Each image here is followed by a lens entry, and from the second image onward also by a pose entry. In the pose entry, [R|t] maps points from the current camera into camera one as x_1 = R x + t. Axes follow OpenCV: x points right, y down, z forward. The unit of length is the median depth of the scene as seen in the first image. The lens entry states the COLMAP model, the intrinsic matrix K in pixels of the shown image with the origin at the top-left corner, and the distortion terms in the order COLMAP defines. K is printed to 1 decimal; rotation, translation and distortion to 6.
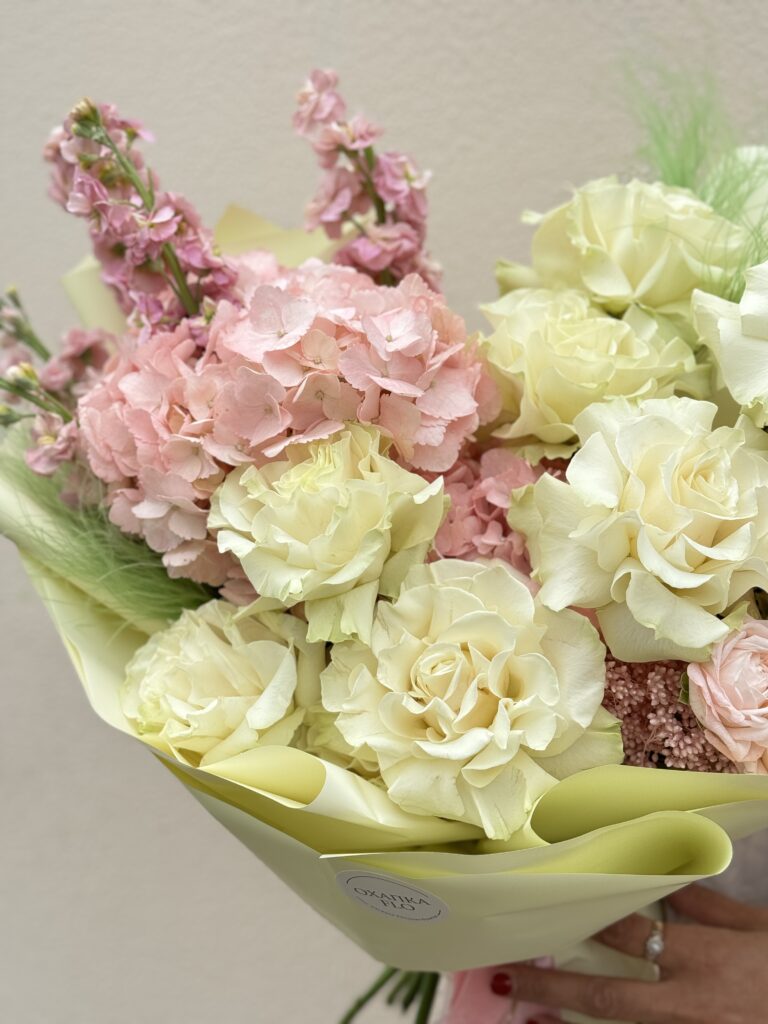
lens RADIAL K [[1471.2, 0, 384.0], [0, 1471.2, 512.0], [0, 0, 1]] dist [0.159957, -0.097609]
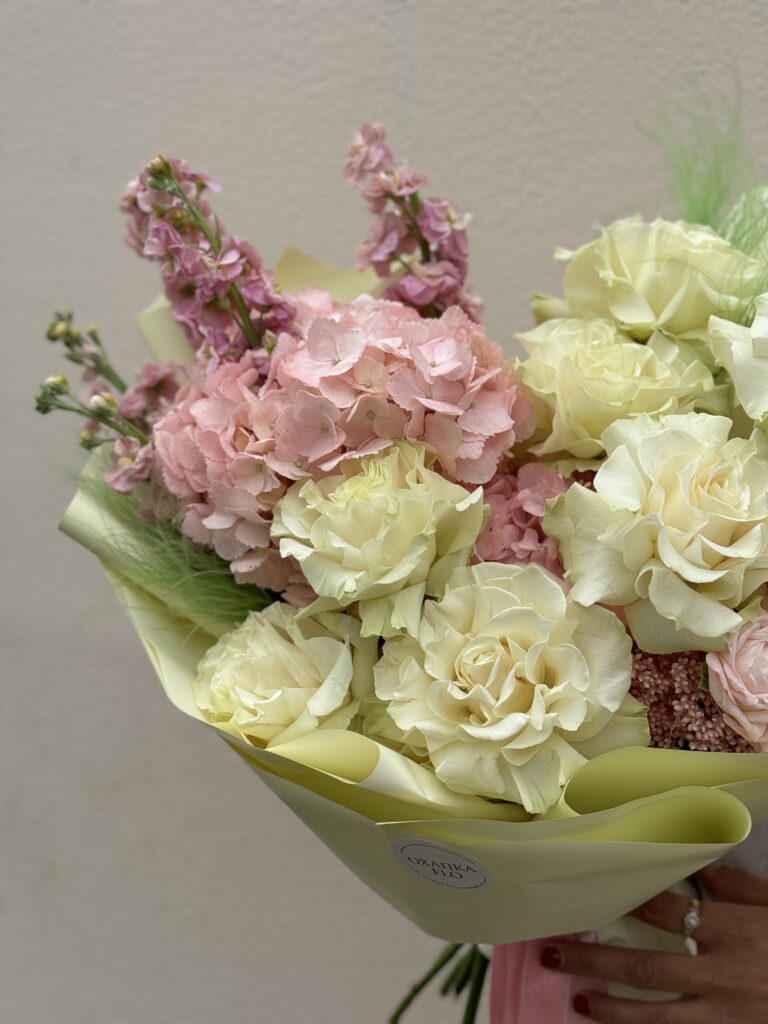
lens RADIAL K [[1455.1, 0, 394.3], [0, 1455.1, 517.7], [0, 0, 1]] dist [0.157881, 0.037738]
pose [[0.999457, -0.010627, -0.031201, 0.007349], [0.009819, 0.999615, -0.025957, 0.025442], [0.031464, 0.025636, 0.999176, -0.090094]]
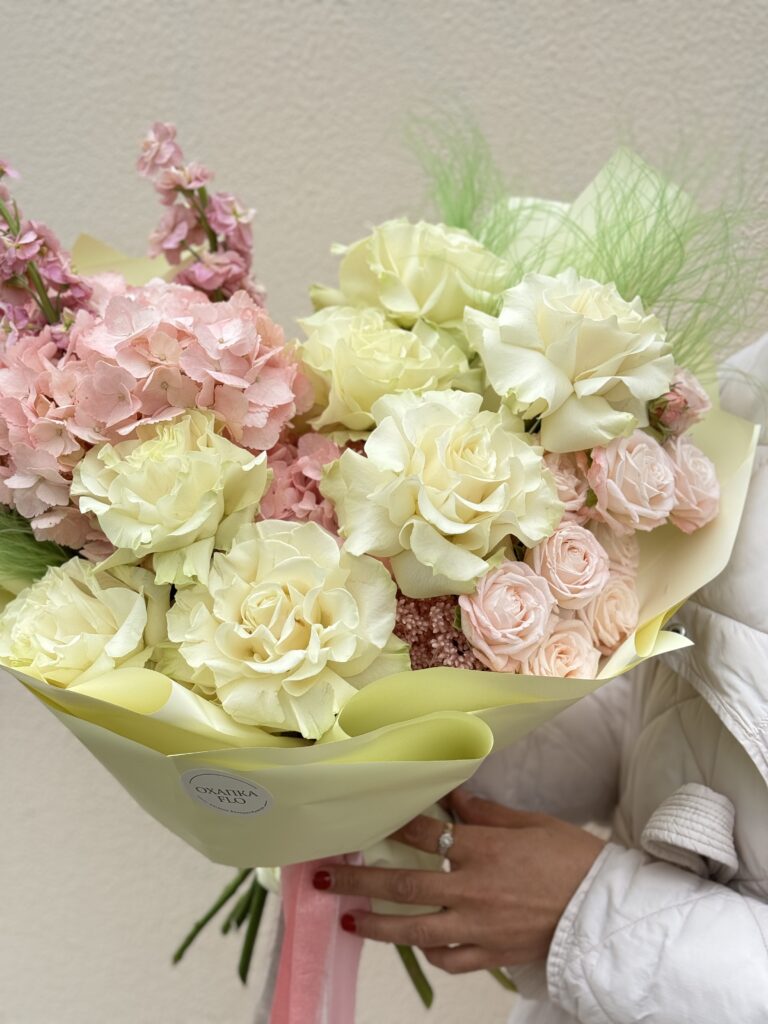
lens RADIAL K [[1455.1, 0, 394.3], [0, 1455.1, 517.7], [0, 0, 1]] dist [0.157881, 0.037738]
pose [[0.992932, -0.006098, 0.118525, 0.001232], [0.009717, 0.999503, -0.029973, 0.065963], [-0.118284, 0.030913, 0.992499, -0.216652]]
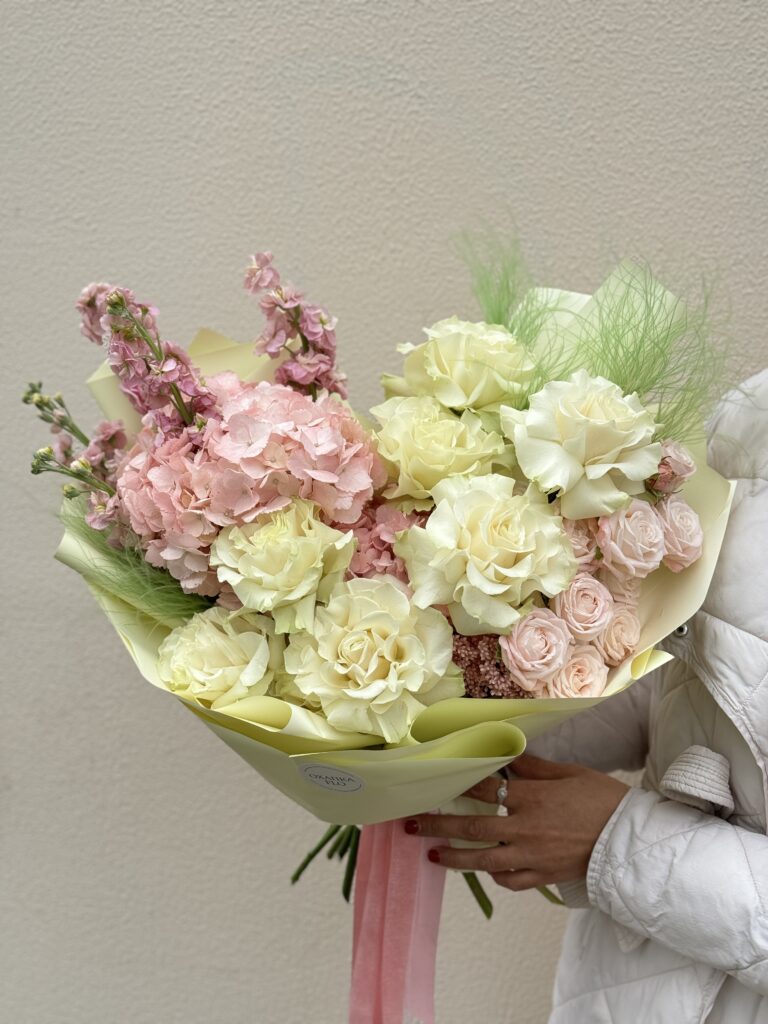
lens RADIAL K [[1455.1, 0, 394.3], [0, 1455.1, 517.7], [0, 0, 1]] dist [0.157881, 0.037738]
pose [[0.997083, -0.041745, 0.063896, -0.016597], [0.037752, 0.997332, 0.062481, -0.131597], [-0.066334, -0.059886, 0.995999, -0.604626]]
